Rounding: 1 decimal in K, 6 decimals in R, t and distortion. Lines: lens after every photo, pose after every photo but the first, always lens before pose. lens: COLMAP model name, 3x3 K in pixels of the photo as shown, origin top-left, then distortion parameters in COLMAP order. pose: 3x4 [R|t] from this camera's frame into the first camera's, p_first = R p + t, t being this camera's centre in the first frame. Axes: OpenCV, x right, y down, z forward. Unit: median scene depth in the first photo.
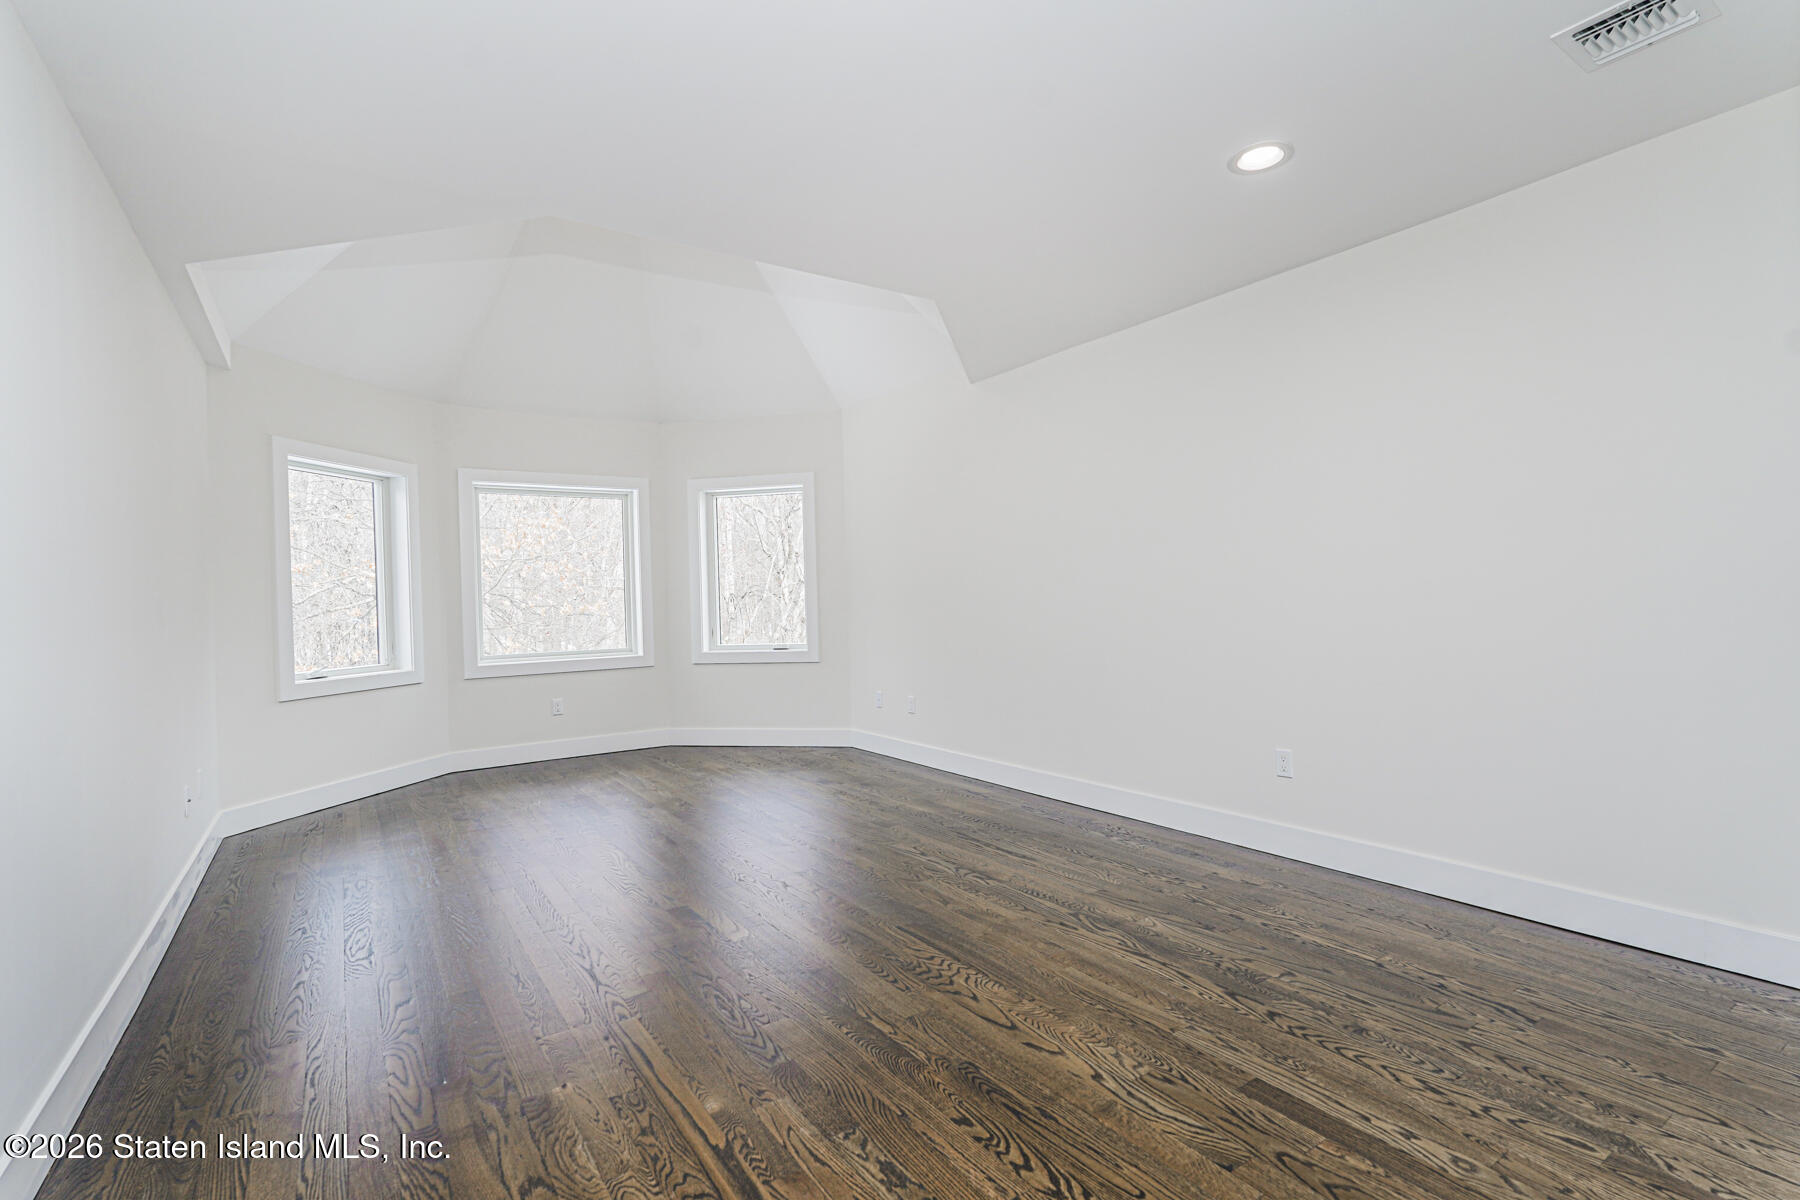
lens RADIAL K [[839.7, 0, 895.2], [0, 839.7, 595.9], [0, 0, 1]] dist [-0.005475, -0.000032]
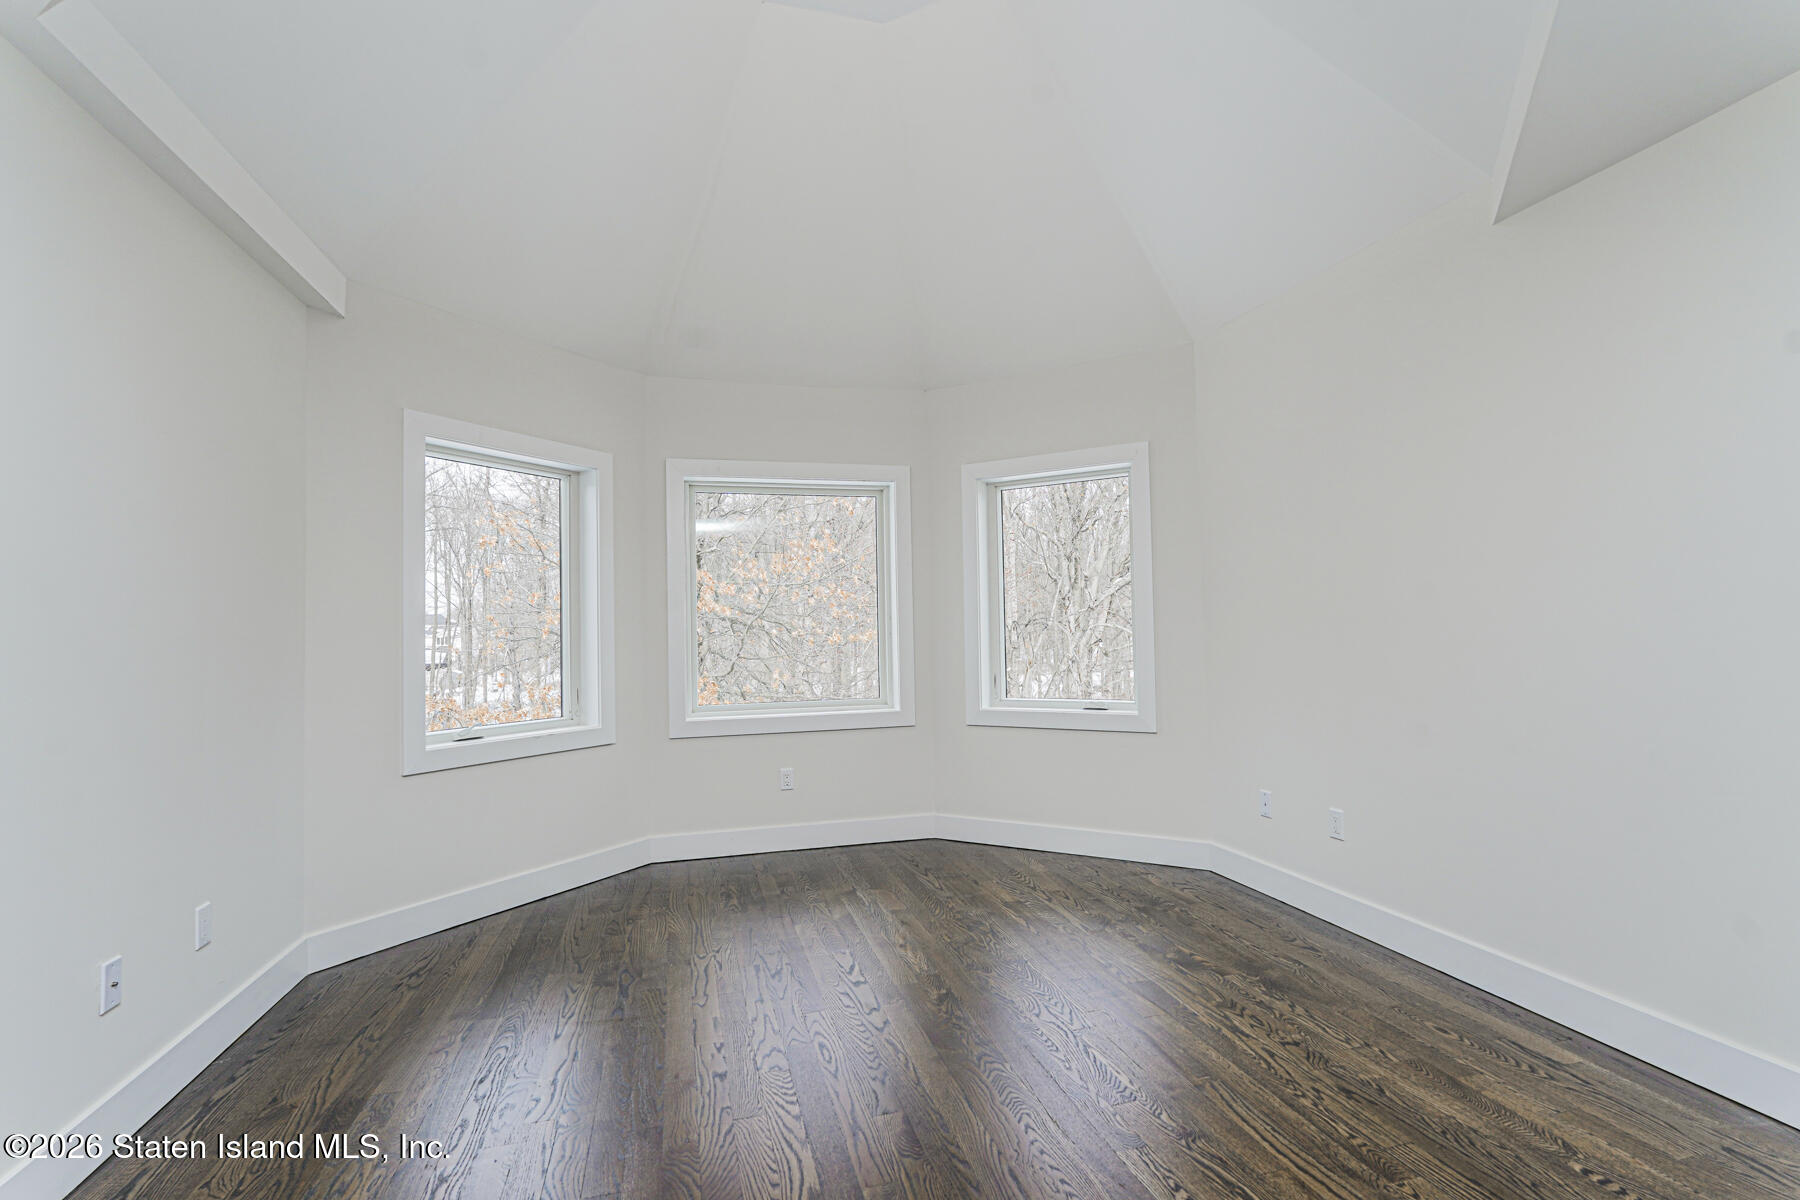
lens RADIAL K [[839.7, 0, 897.5], [0, 839.7, 601.8], [0, 0, 1]] dist [-0.005475, -0.000032]
pose [[0.946518, -0.001523, -0.322648, -0.080156], [-0.006445, 0.999700, -0.023625, -0.006952], [0.322587, 0.024441, 0.946224, 0.360770]]
